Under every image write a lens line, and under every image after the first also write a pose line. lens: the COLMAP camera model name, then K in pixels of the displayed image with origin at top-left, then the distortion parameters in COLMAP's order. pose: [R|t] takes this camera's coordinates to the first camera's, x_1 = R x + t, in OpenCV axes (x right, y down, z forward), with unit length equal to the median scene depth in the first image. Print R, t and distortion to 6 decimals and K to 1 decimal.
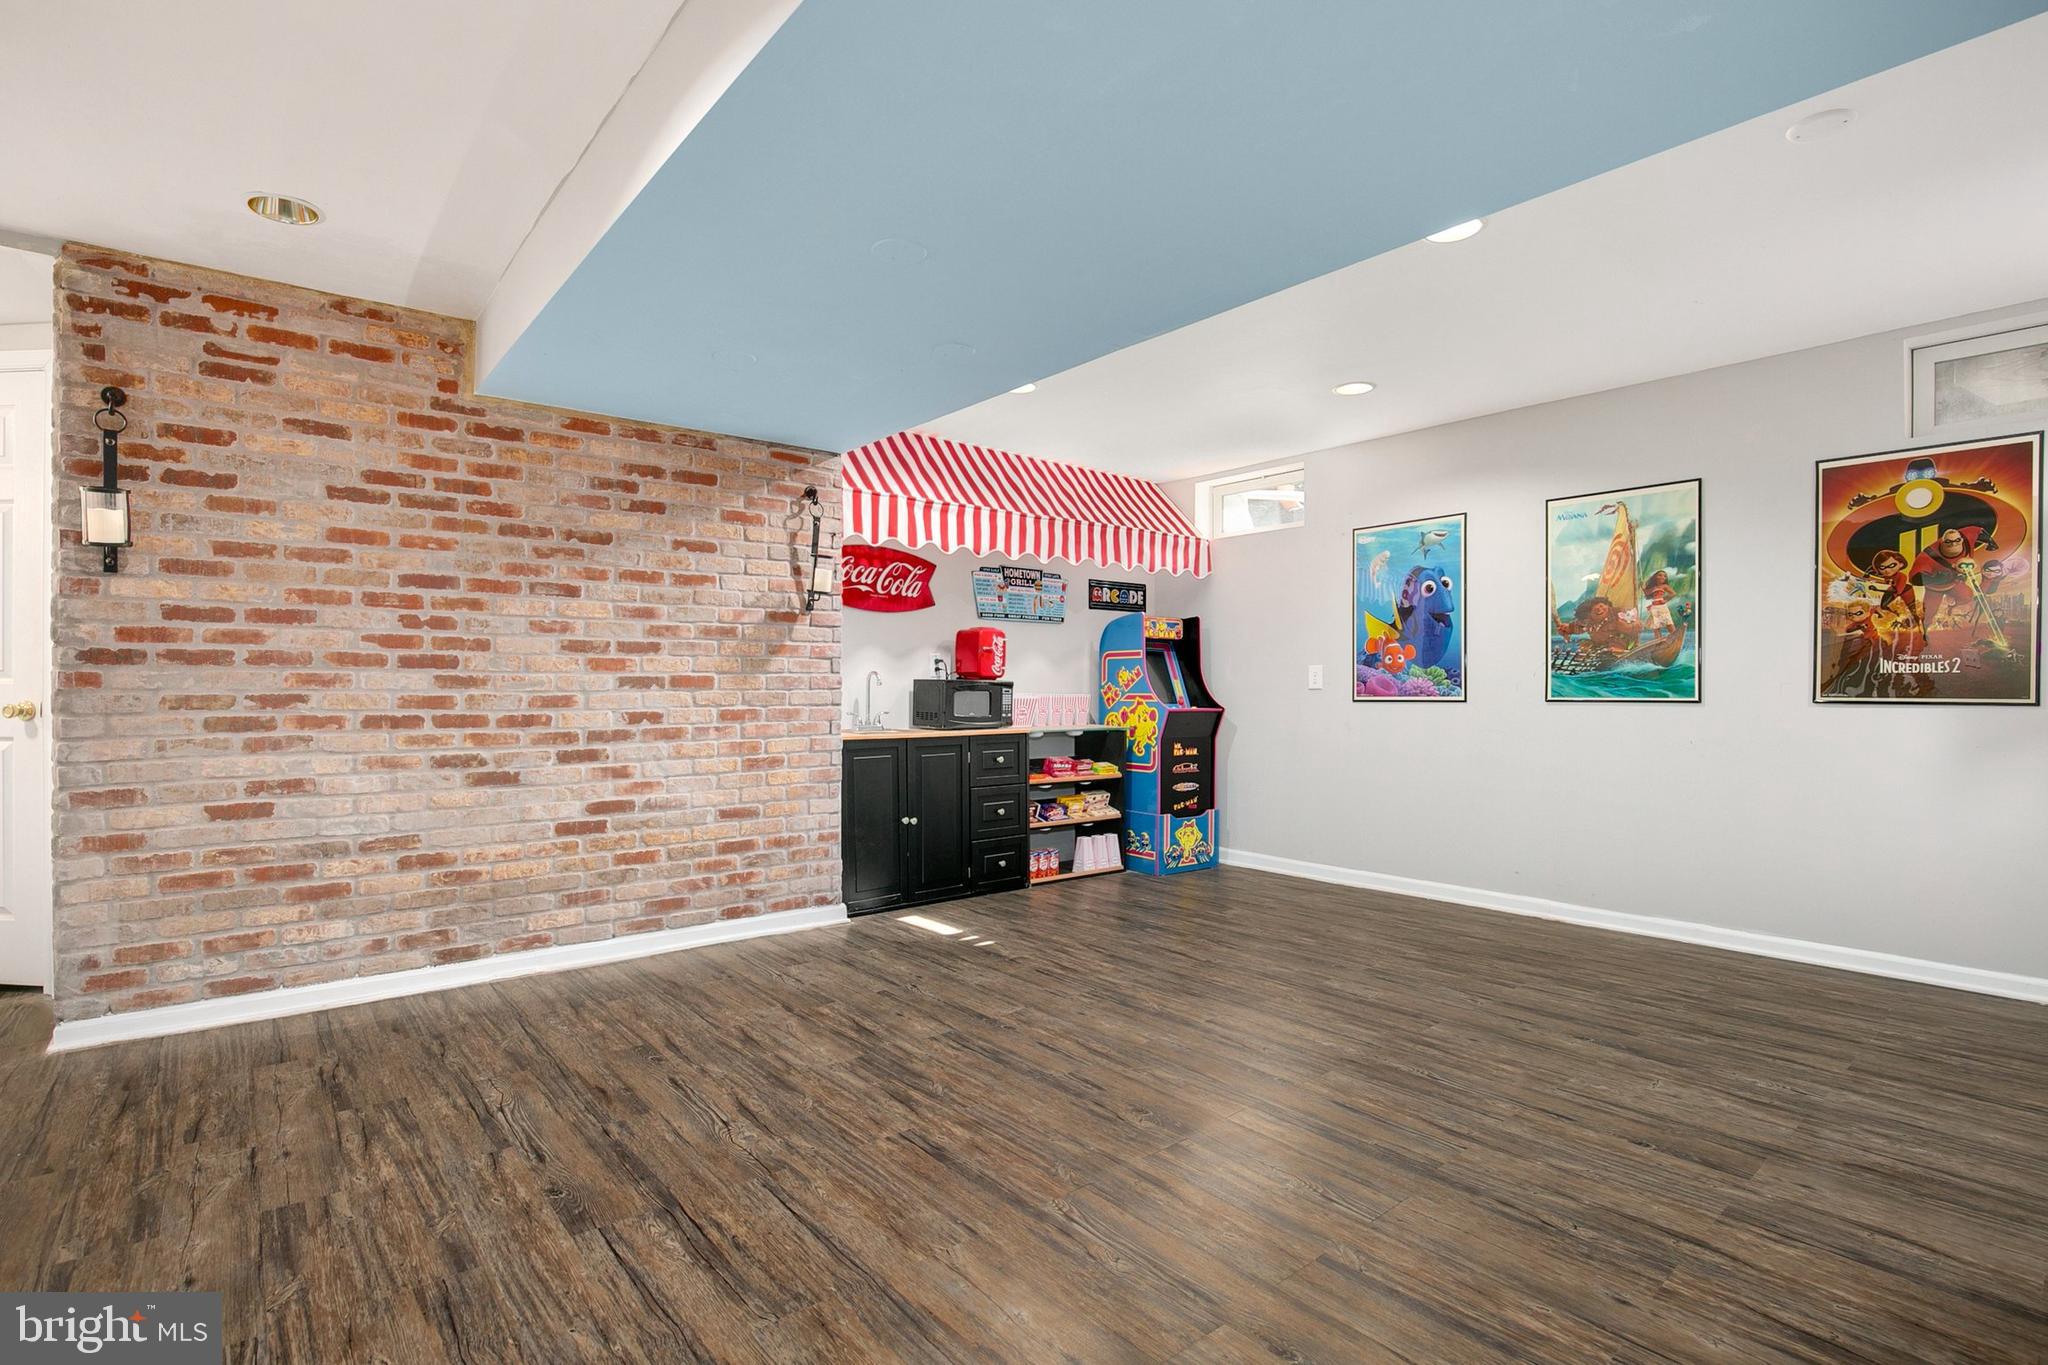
lens RADIAL K [[956.2, 0, 1026.7], [0, 956.2, 682.5], [0, 0, 1]] dist [-0.016126, 0.002770]
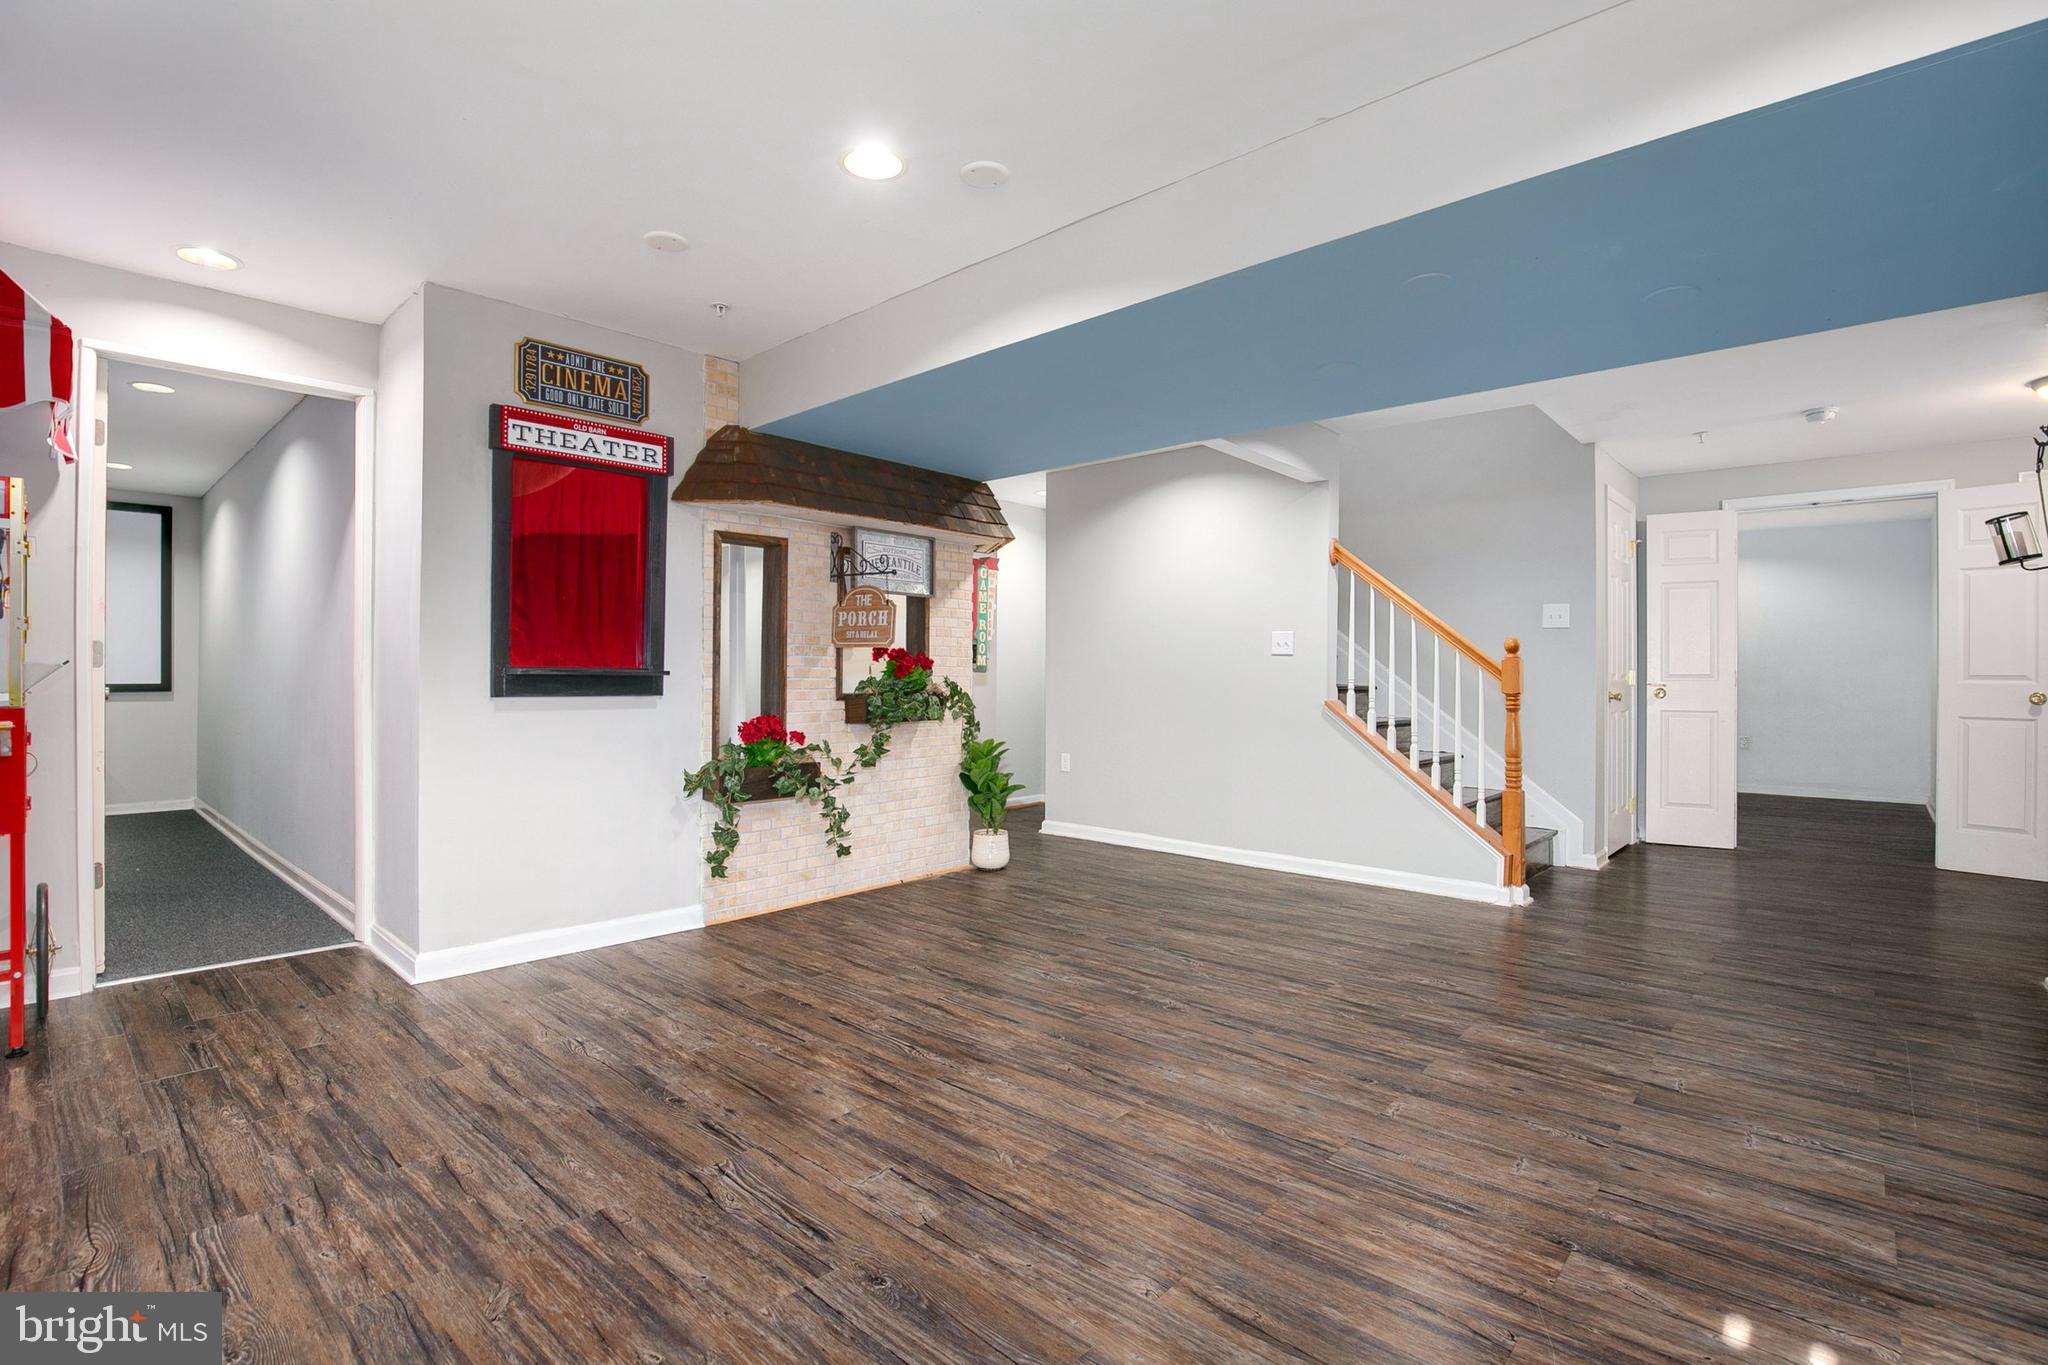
lens RADIAL K [[956.2, 0, 1020.0], [0, 956.2, 686.4], [0, 0, 1]] dist [-0.016126, 0.002770]
pose [[-0.990774, -0.010735, -0.135100, 0.425214], [-0.011048, 0.999938, 0.001565, 0.020000], [0.135074, 0.003043, -0.990831, 1.905946]]
